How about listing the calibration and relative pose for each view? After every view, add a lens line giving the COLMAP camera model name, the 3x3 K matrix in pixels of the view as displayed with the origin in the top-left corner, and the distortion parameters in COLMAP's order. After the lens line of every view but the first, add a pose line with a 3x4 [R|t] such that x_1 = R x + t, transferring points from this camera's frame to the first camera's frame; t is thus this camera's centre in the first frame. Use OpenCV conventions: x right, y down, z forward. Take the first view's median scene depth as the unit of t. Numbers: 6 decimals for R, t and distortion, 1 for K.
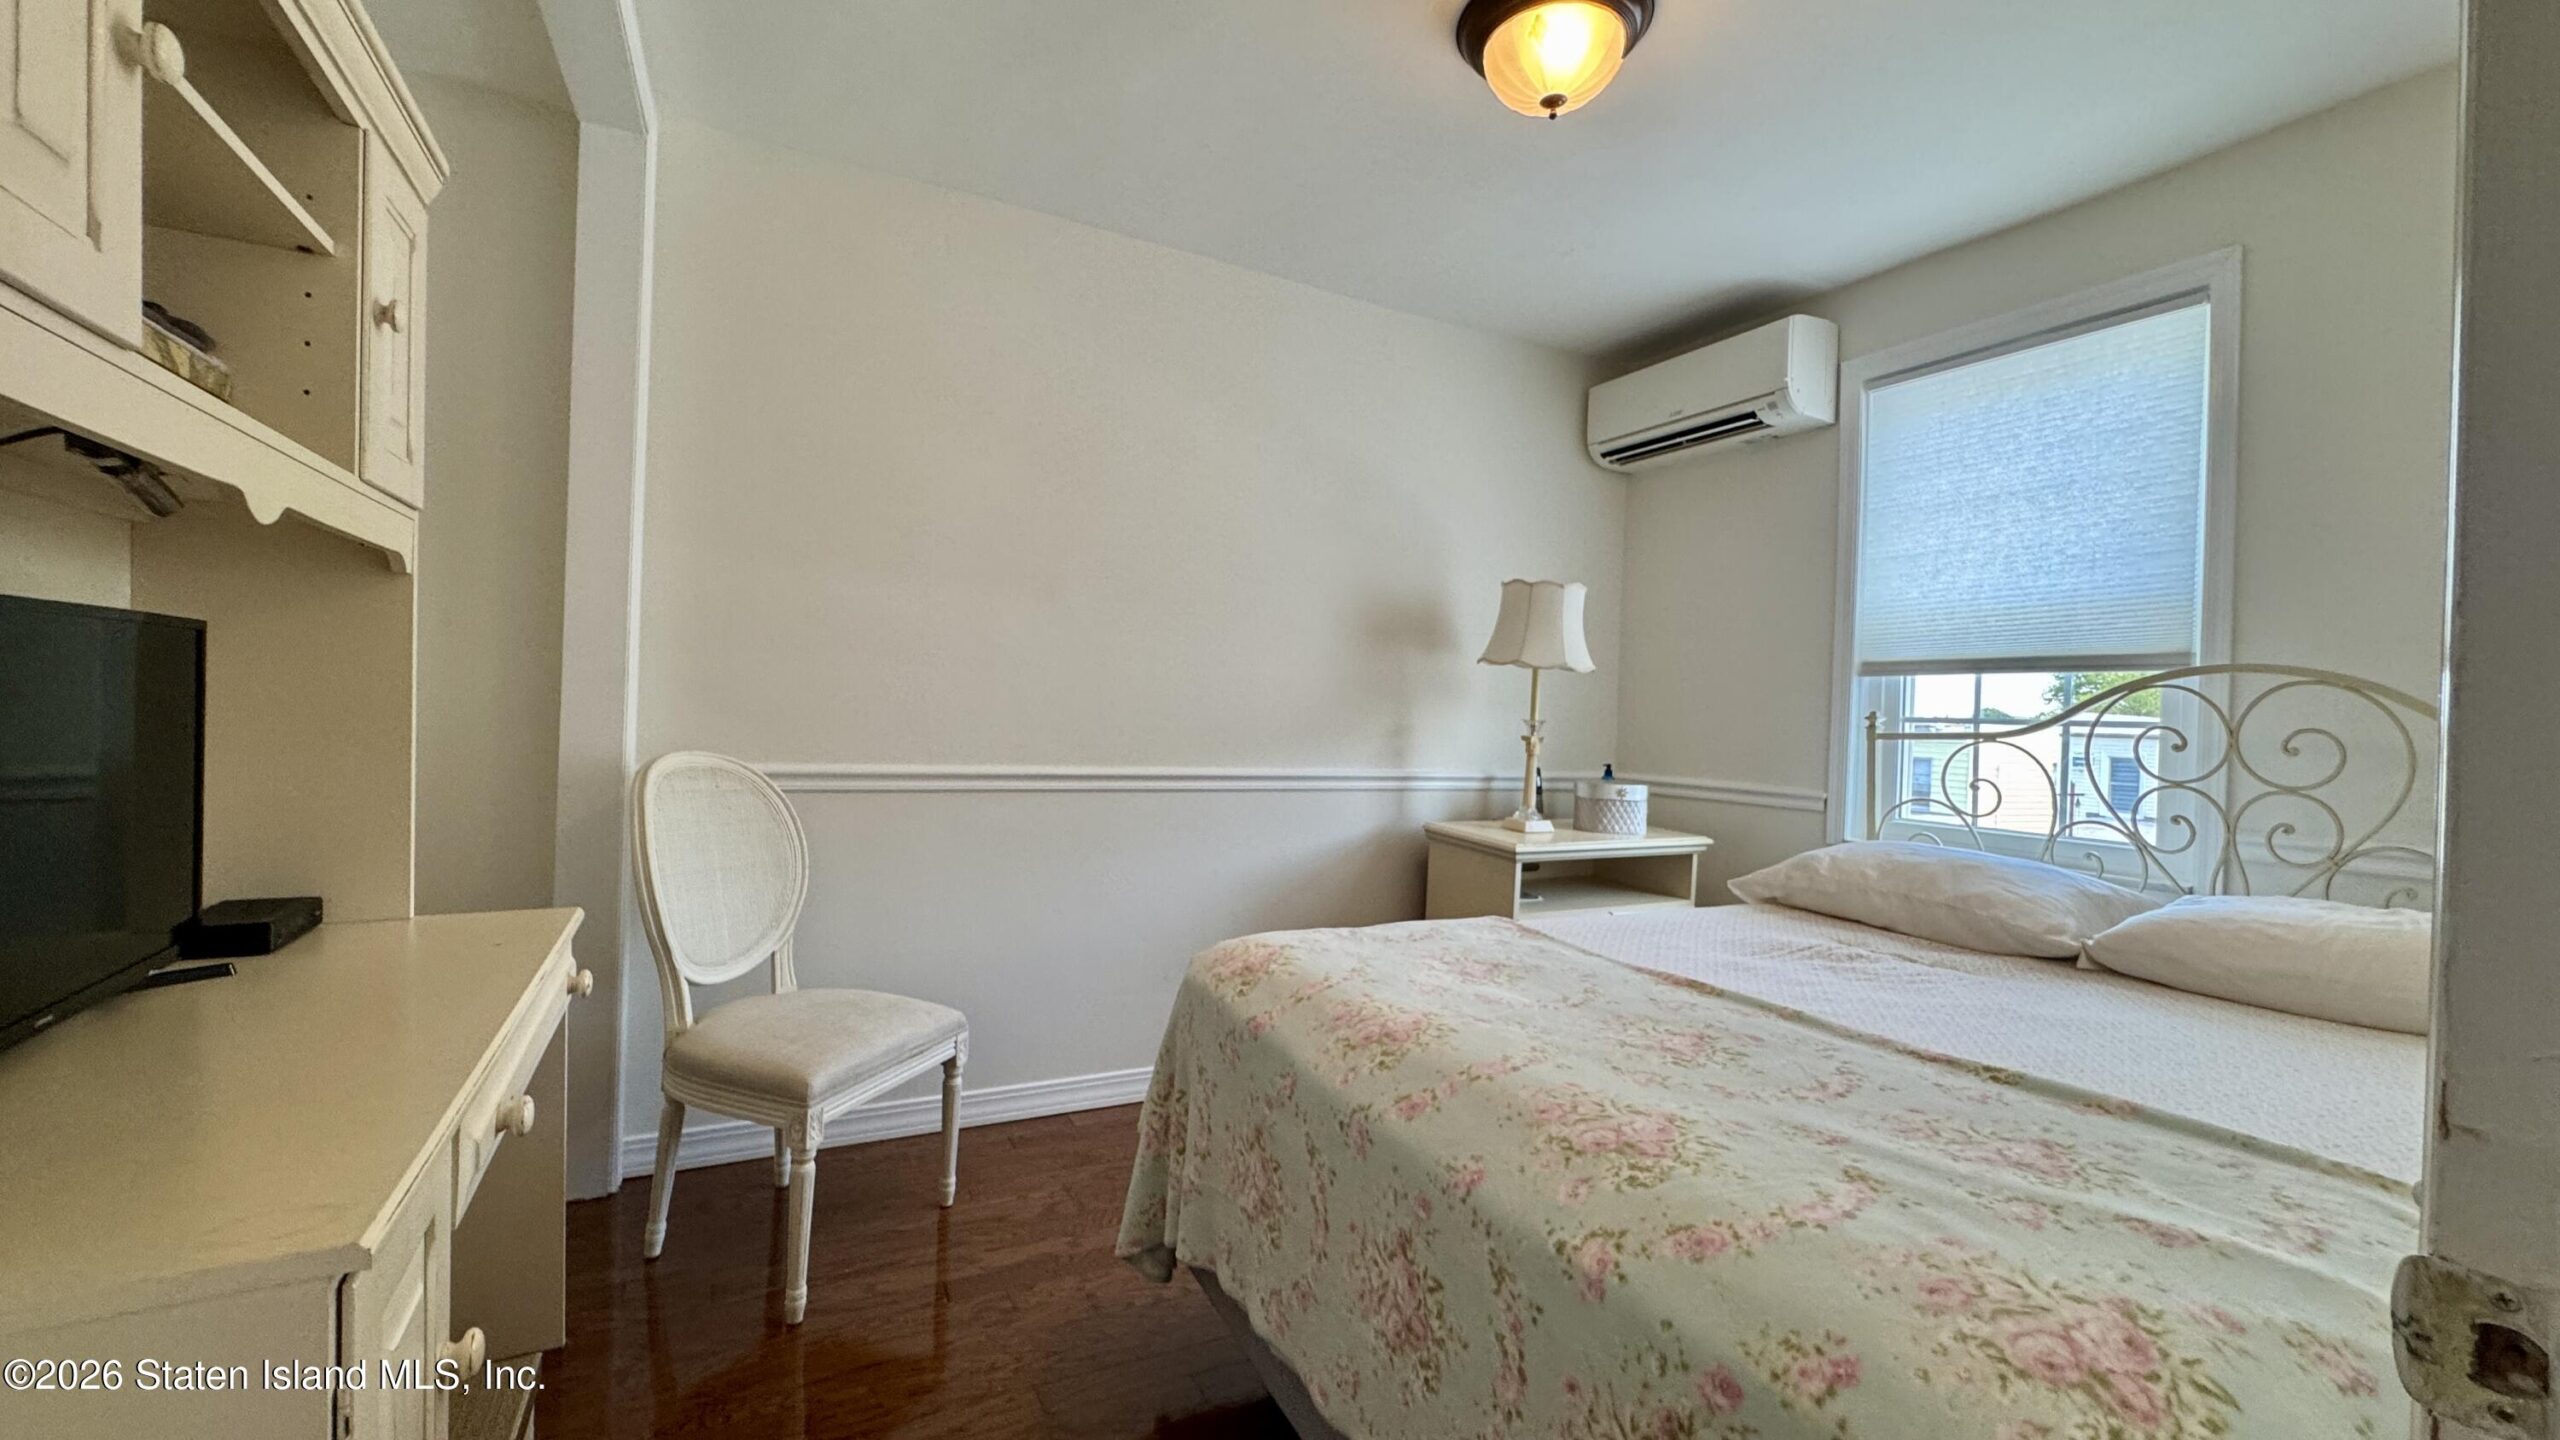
lens RADIAL K [[1038.7, 0, 1267.2], [0, 1038.7, 725.5], [0, 0, 1]] dist [-0.015815, -0.000289]
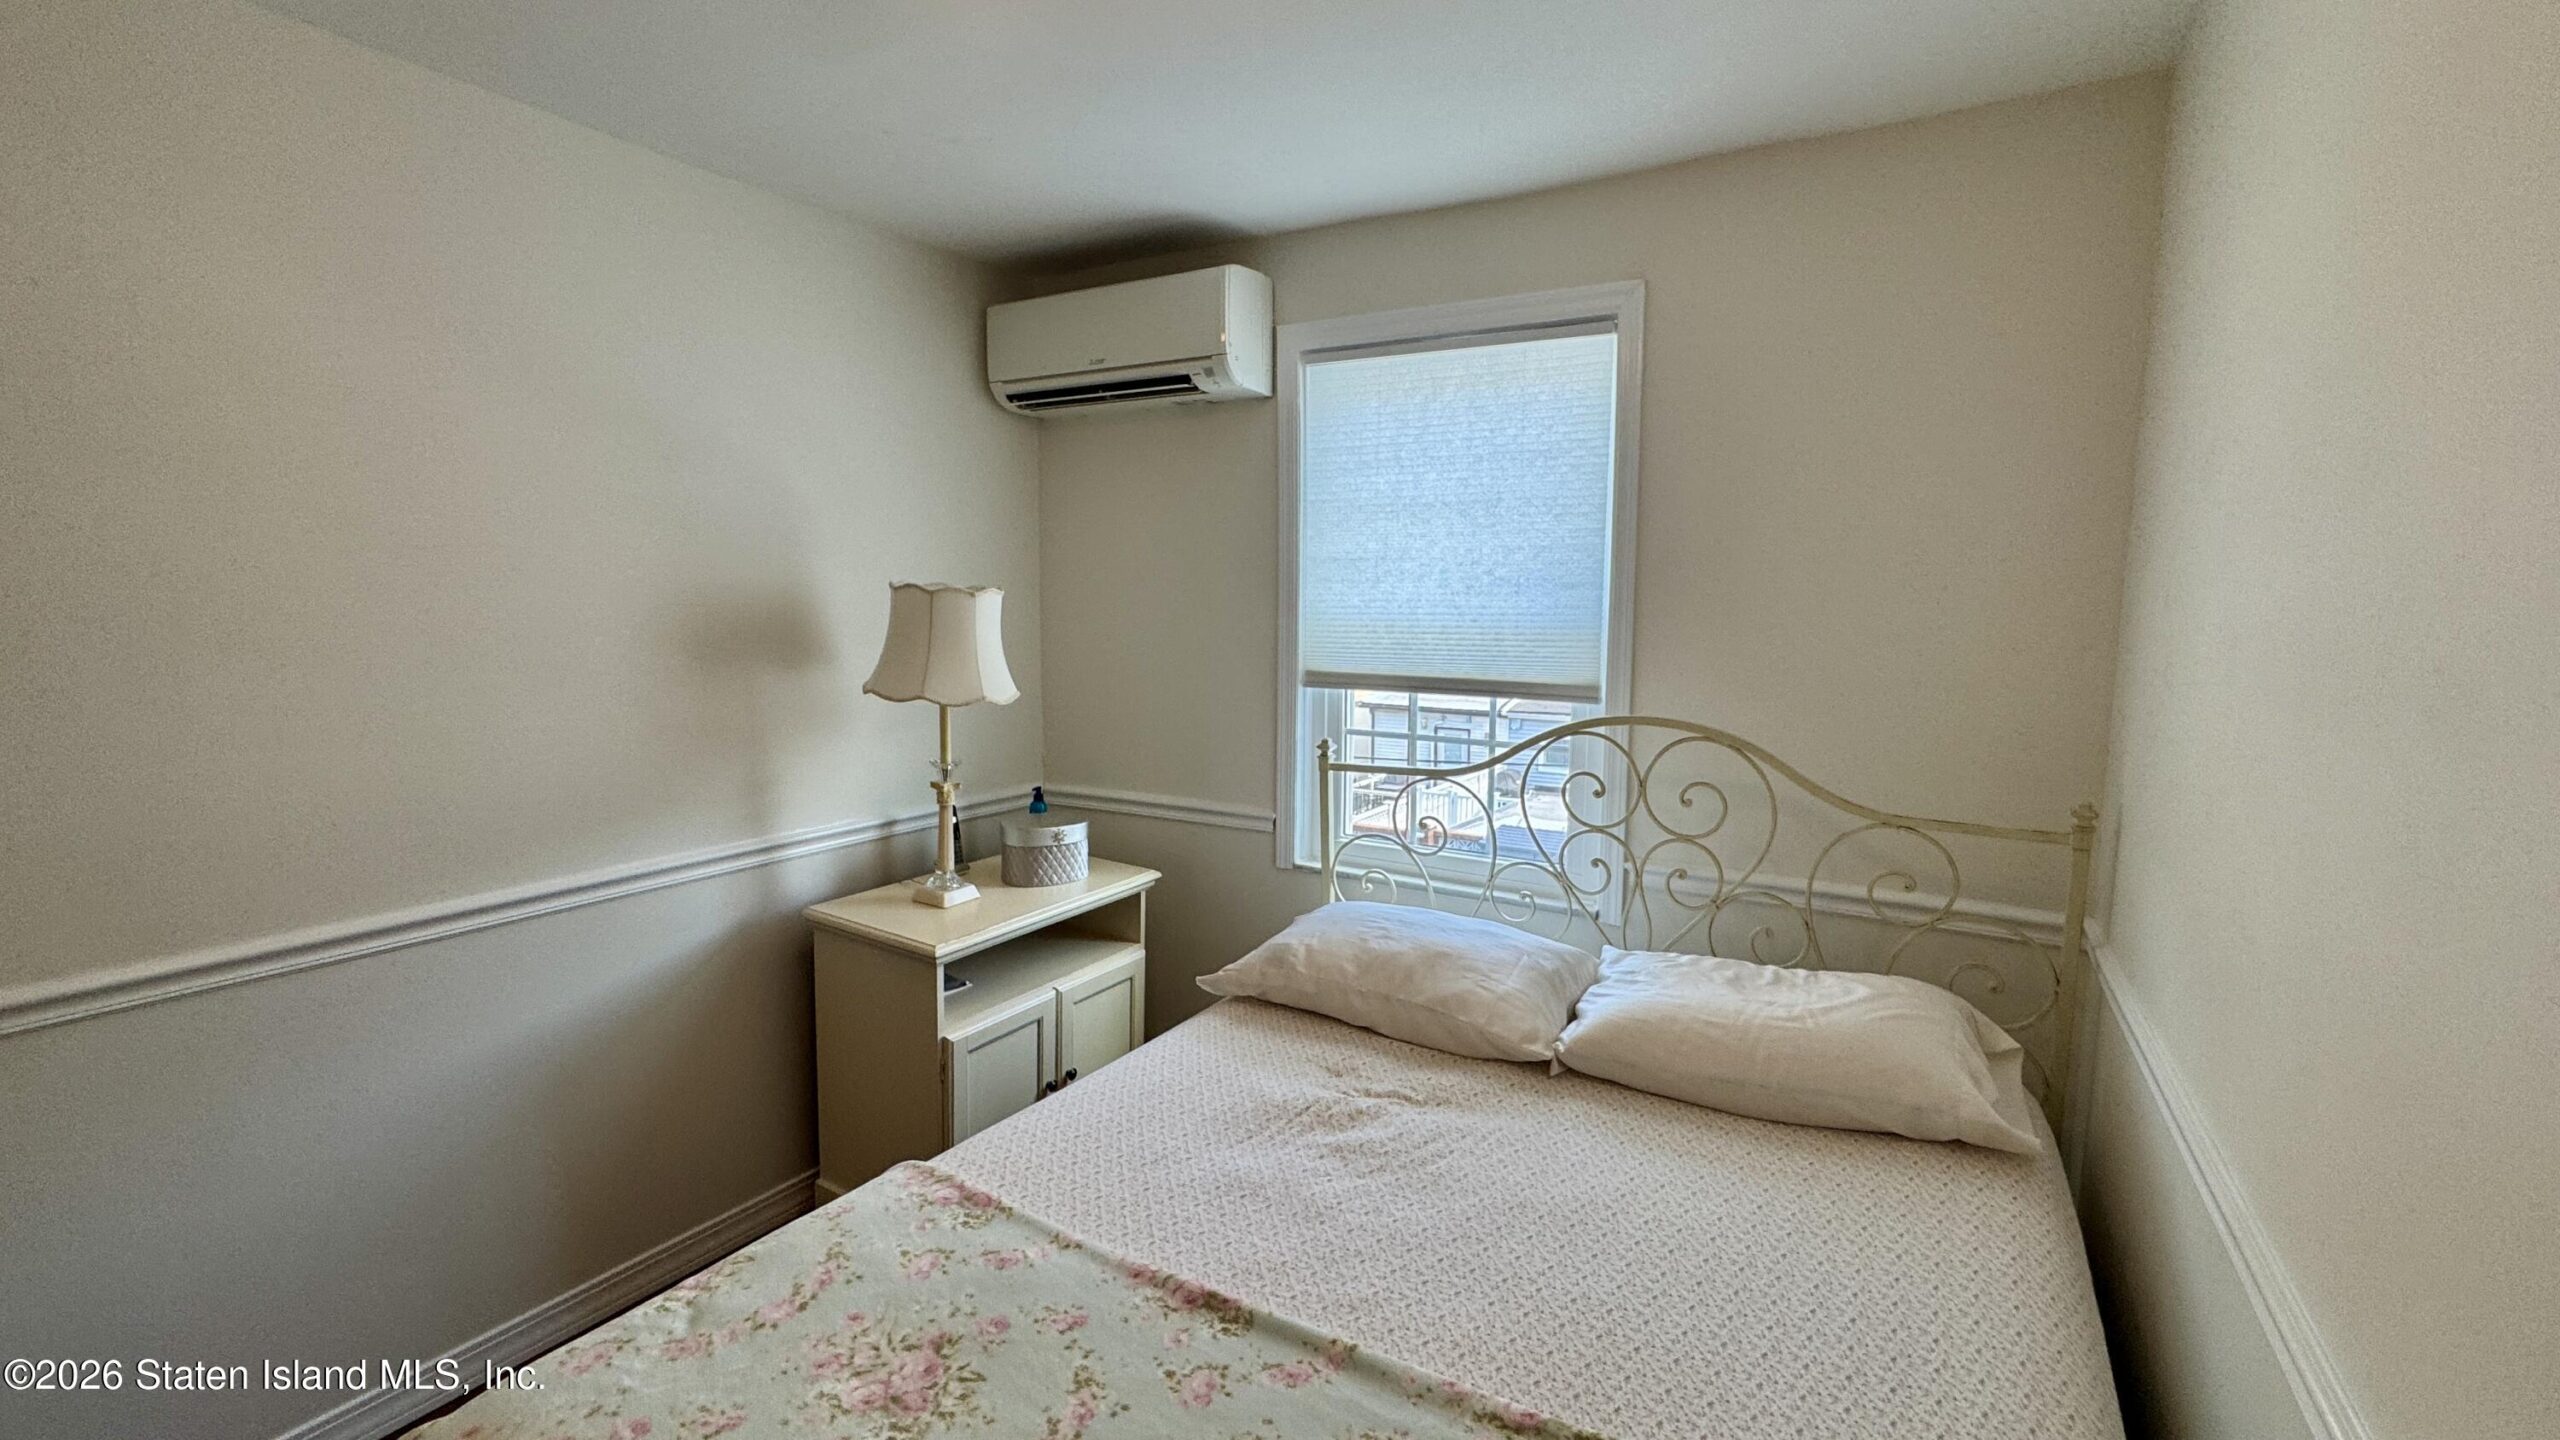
lens RADIAL K [[1087.7, 0, 1297.6], [0, 1087.7, 728.2], [0, 0, 1]] dist [-0.020893, -0.000042]
pose [[0.836603, -0.094425, 0.539610, 0.045245], [0.022813, 0.990183, 0.137901, -0.143211], [-0.547334, -0.103058, 0.830545, 0.197624]]
